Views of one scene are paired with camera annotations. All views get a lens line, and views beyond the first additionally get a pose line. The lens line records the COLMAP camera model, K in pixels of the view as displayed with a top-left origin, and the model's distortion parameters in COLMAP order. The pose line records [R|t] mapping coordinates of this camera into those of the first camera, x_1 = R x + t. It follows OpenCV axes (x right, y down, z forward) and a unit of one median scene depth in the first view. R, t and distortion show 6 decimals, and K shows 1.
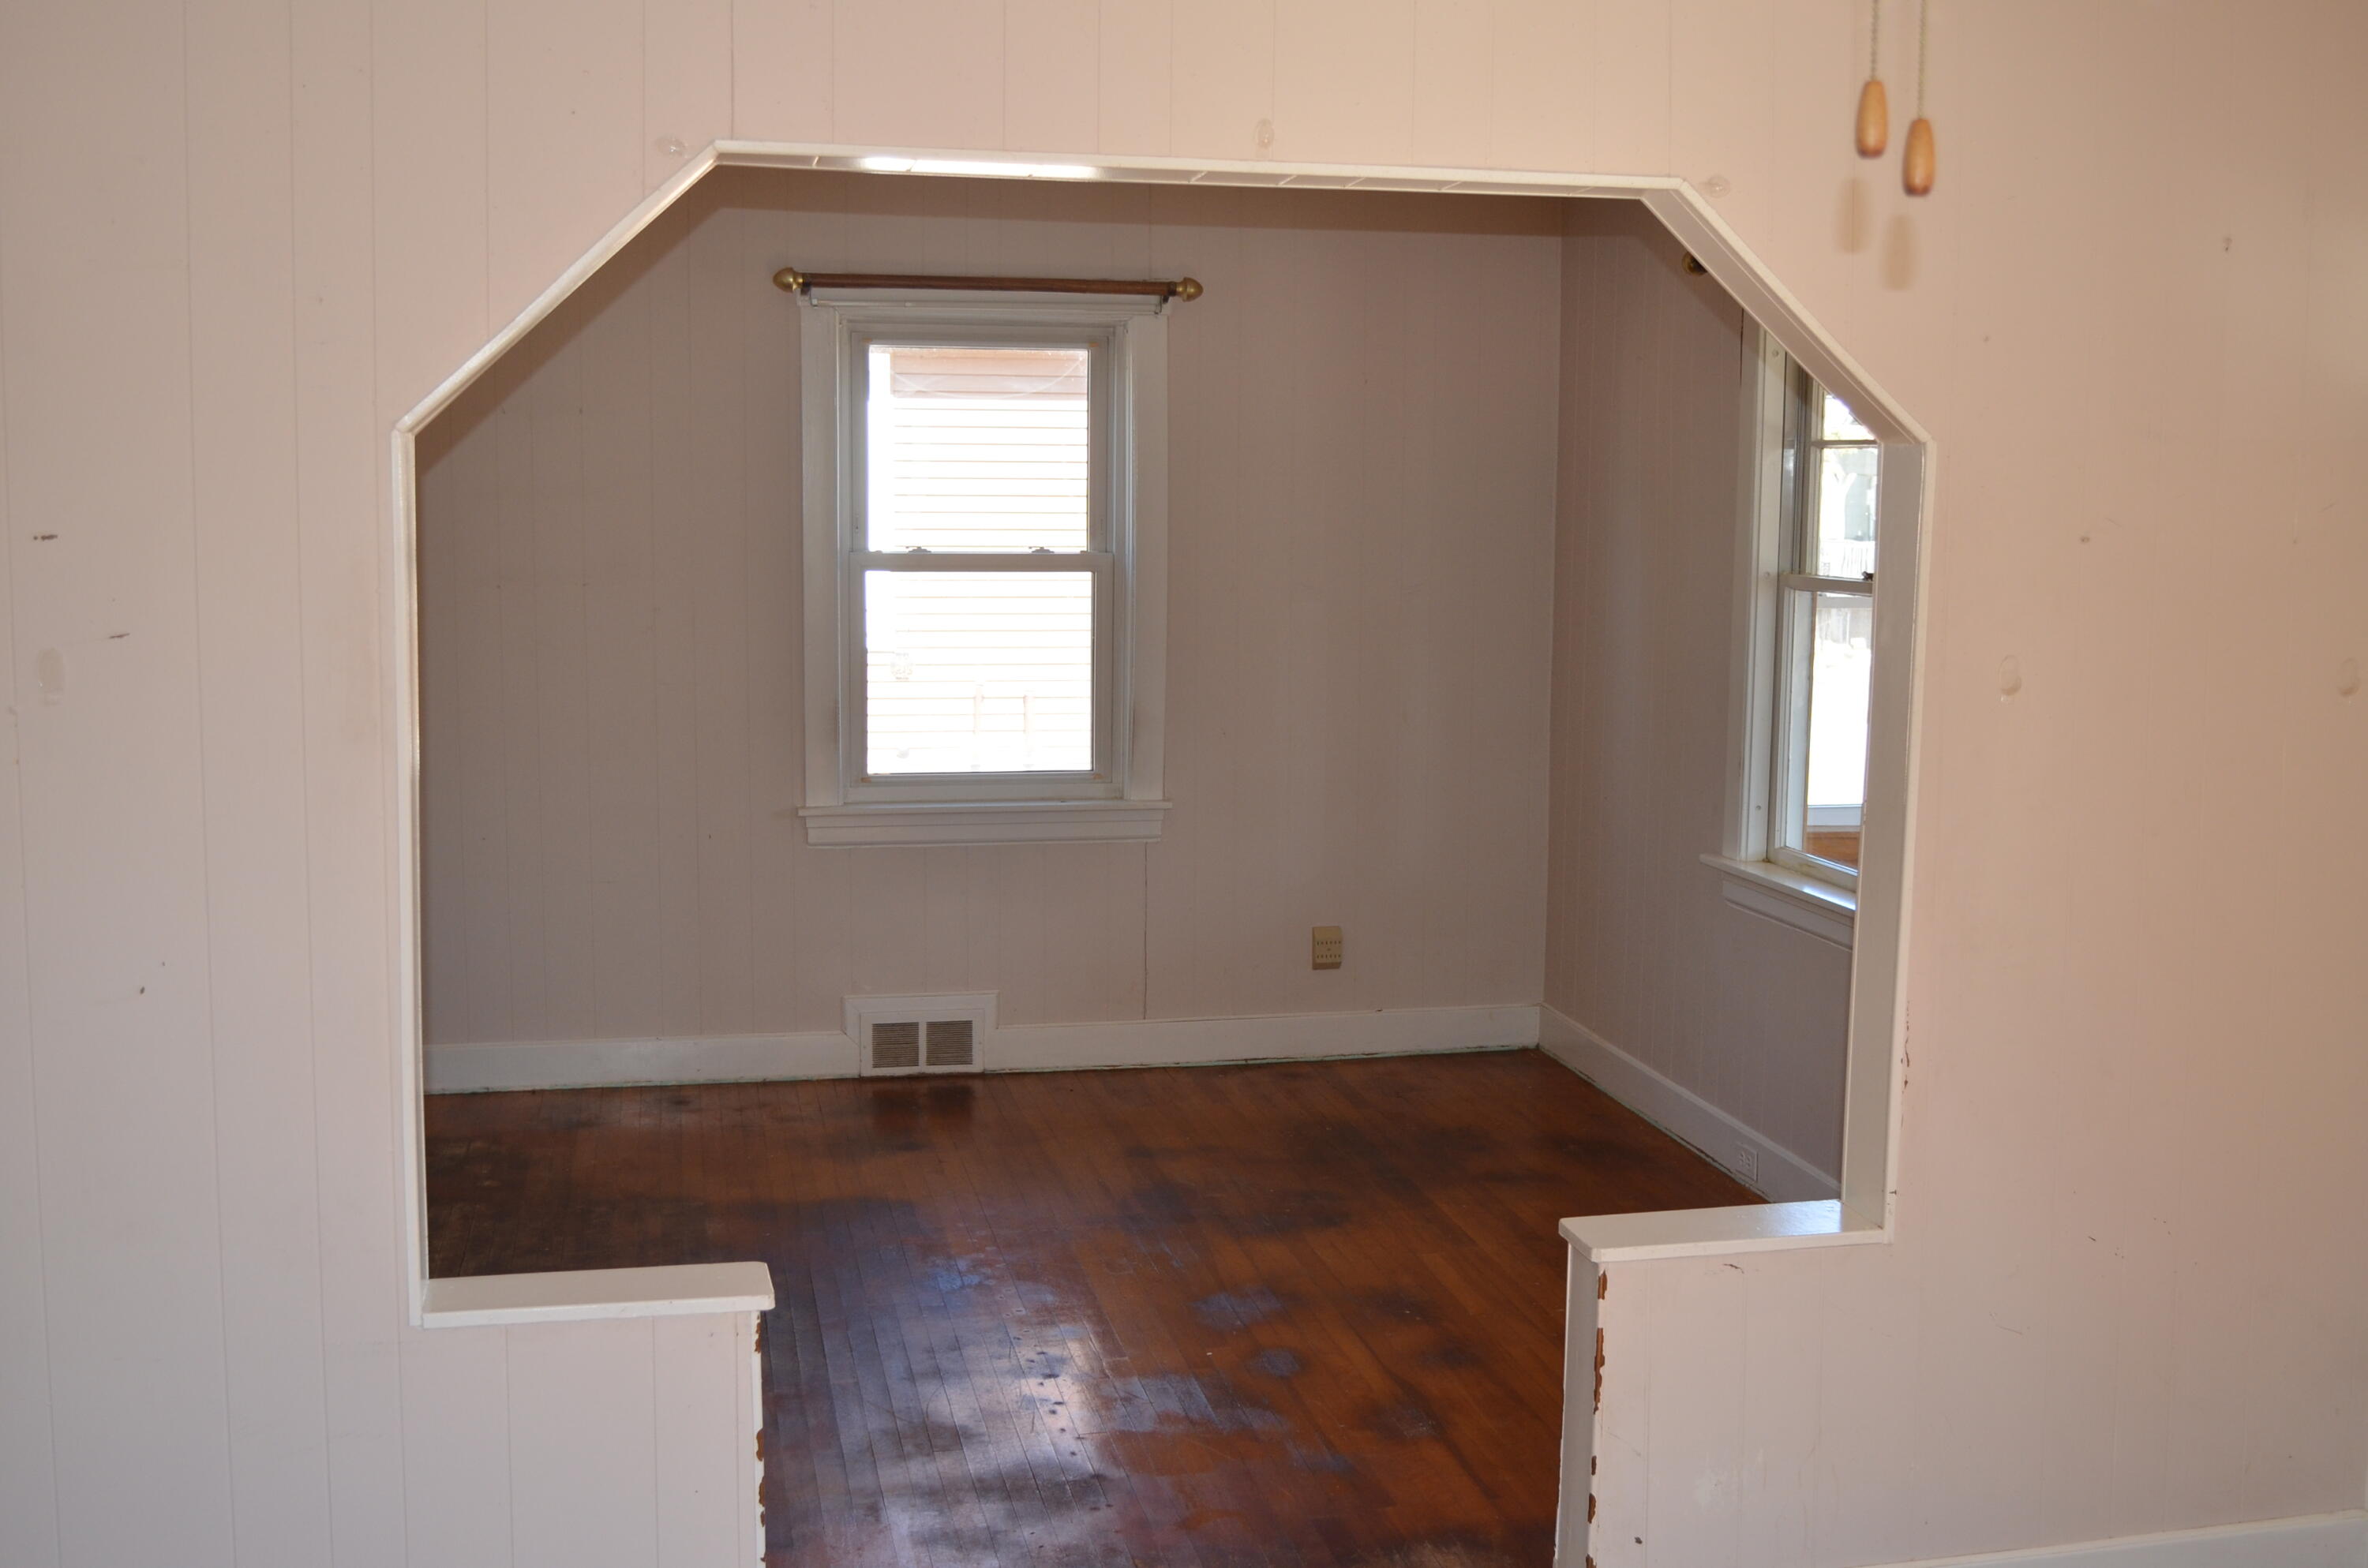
lens RADIAL K [[2421.2, 0, 1184.0], [0, 2421.2, 784.0], [0, 0, 1]] dist [-0.054962, 0.000588]
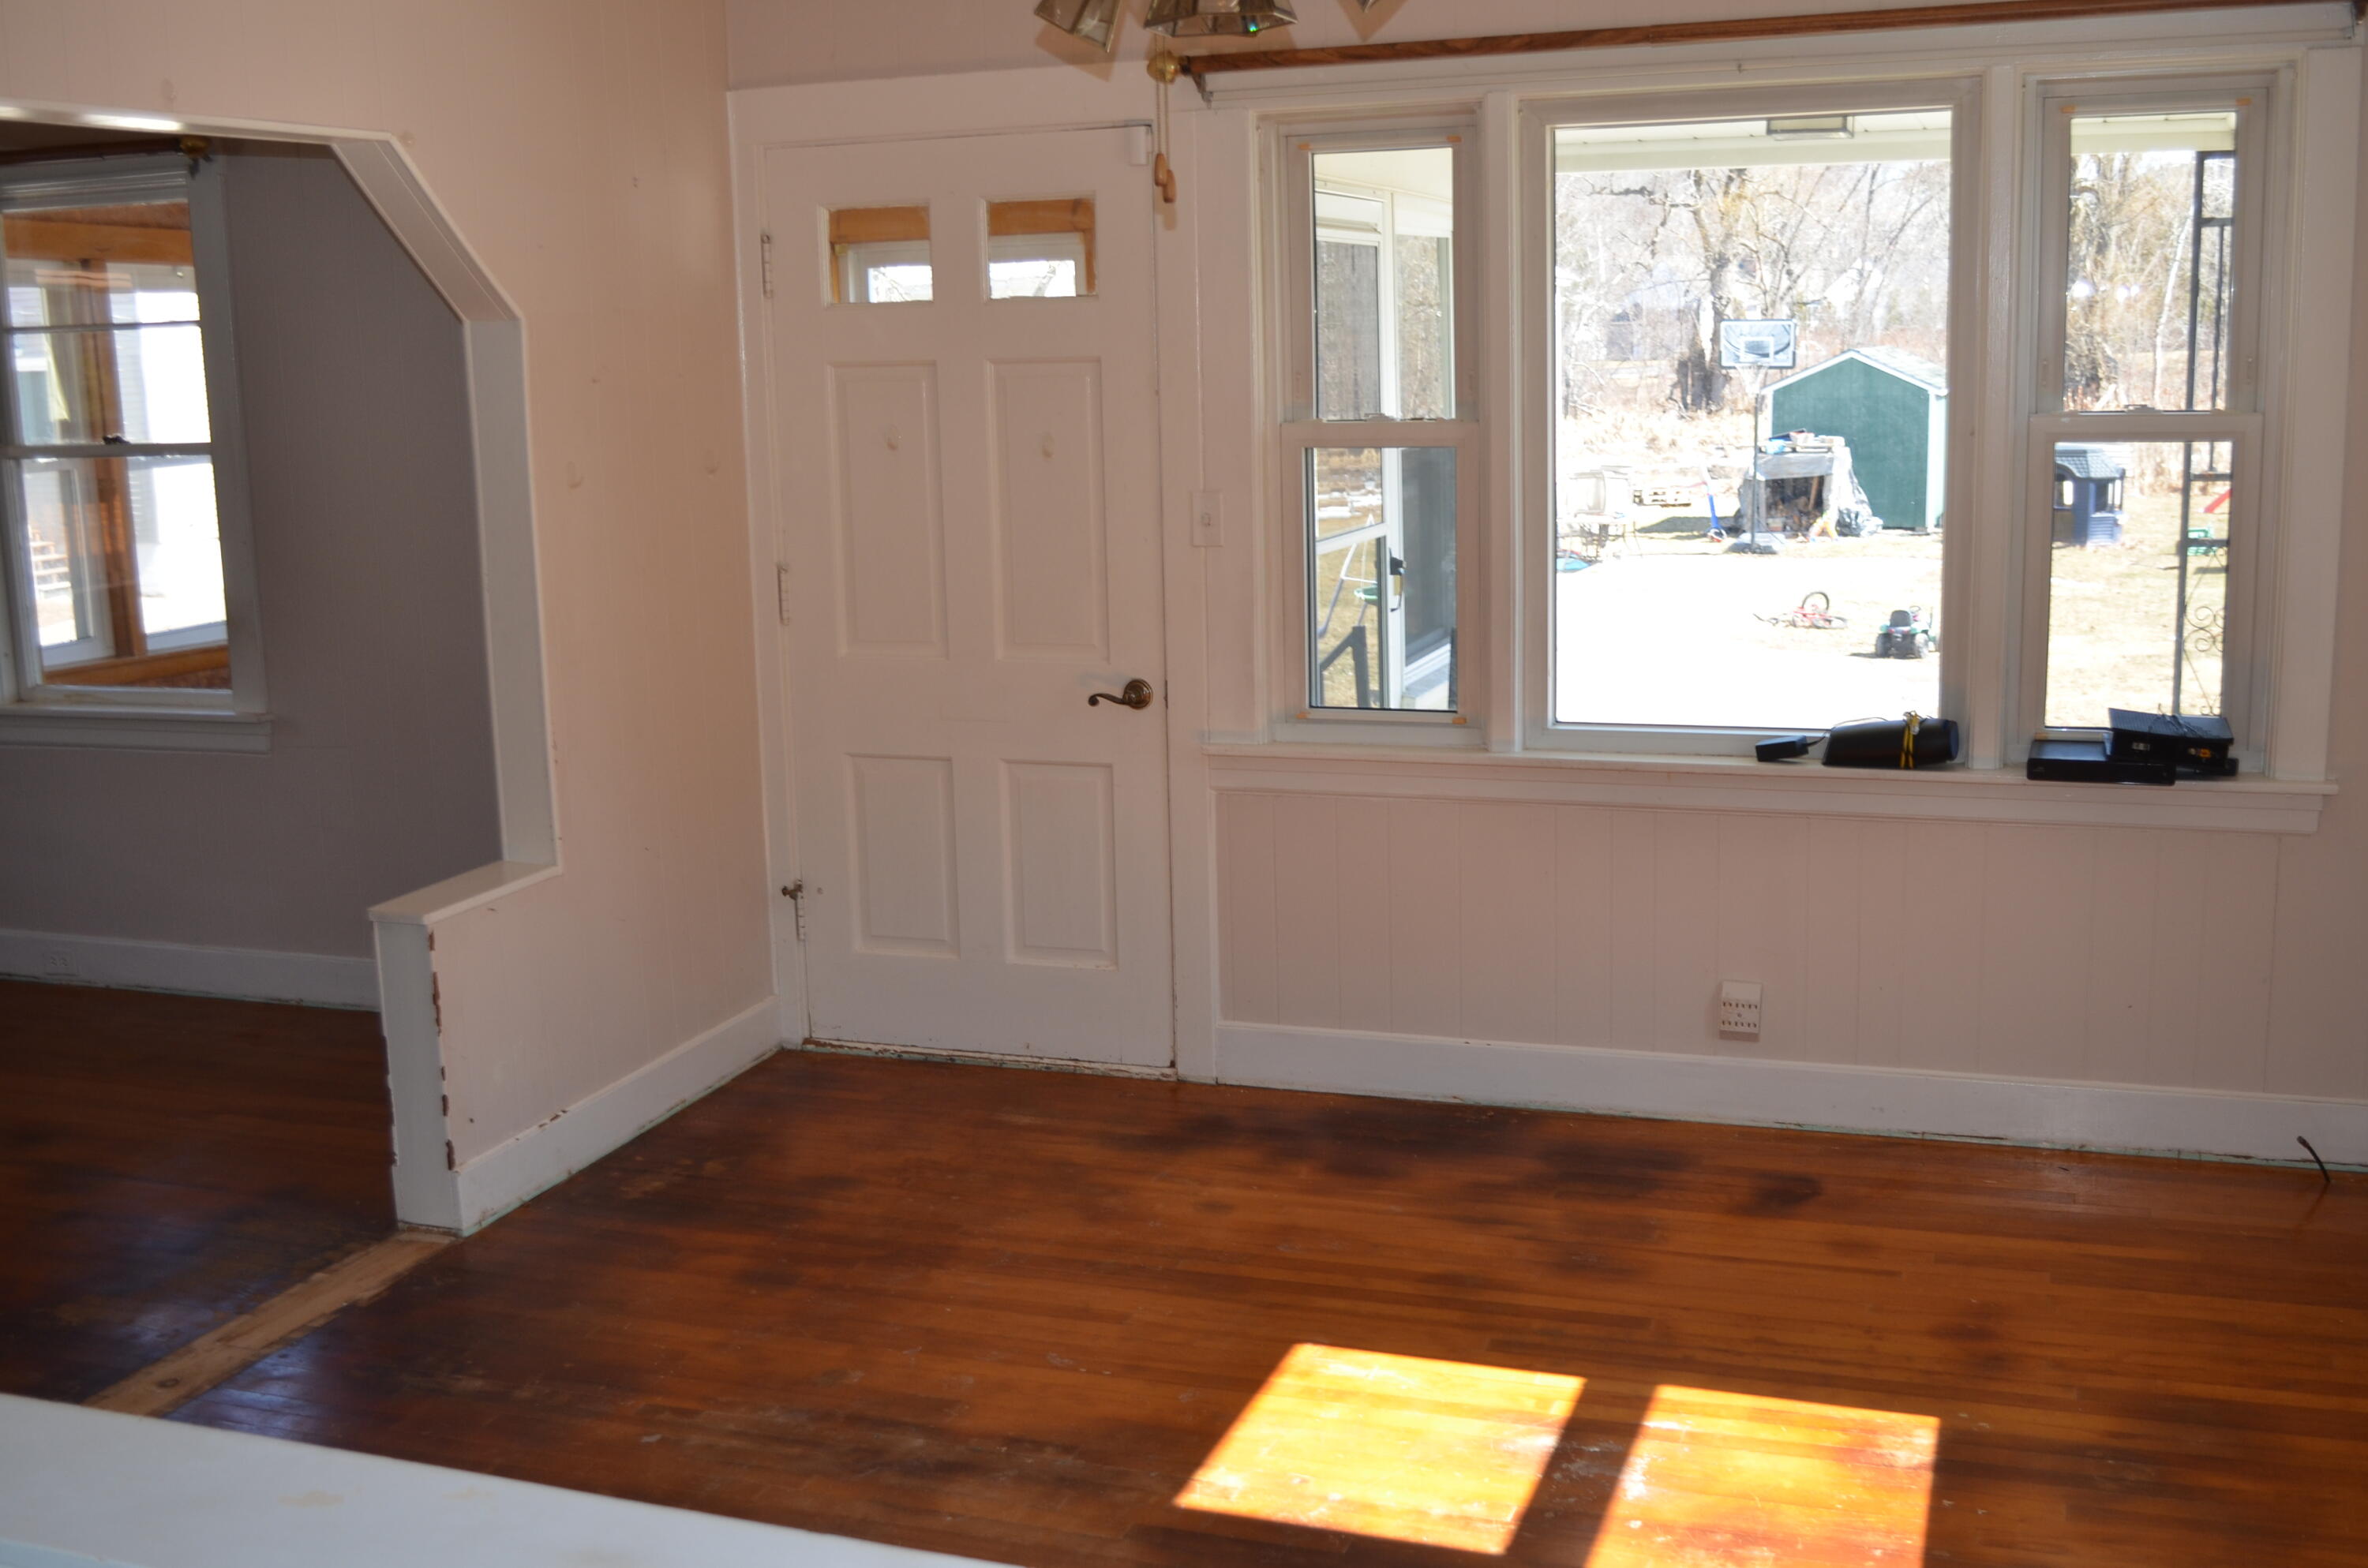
lens RADIAL K [[2421.2, 0, 1184.0], [0, 2421.2, 784.0], [0, 0, 1]] dist [-0.054962, 0.000588]
pose [[0.529244, -0.182846, 0.828534, -0.715033], [0.137842, 0.982060, 0.128677, 0.002455], [-0.837198, 0.046105, 0.544953, -0.110967]]
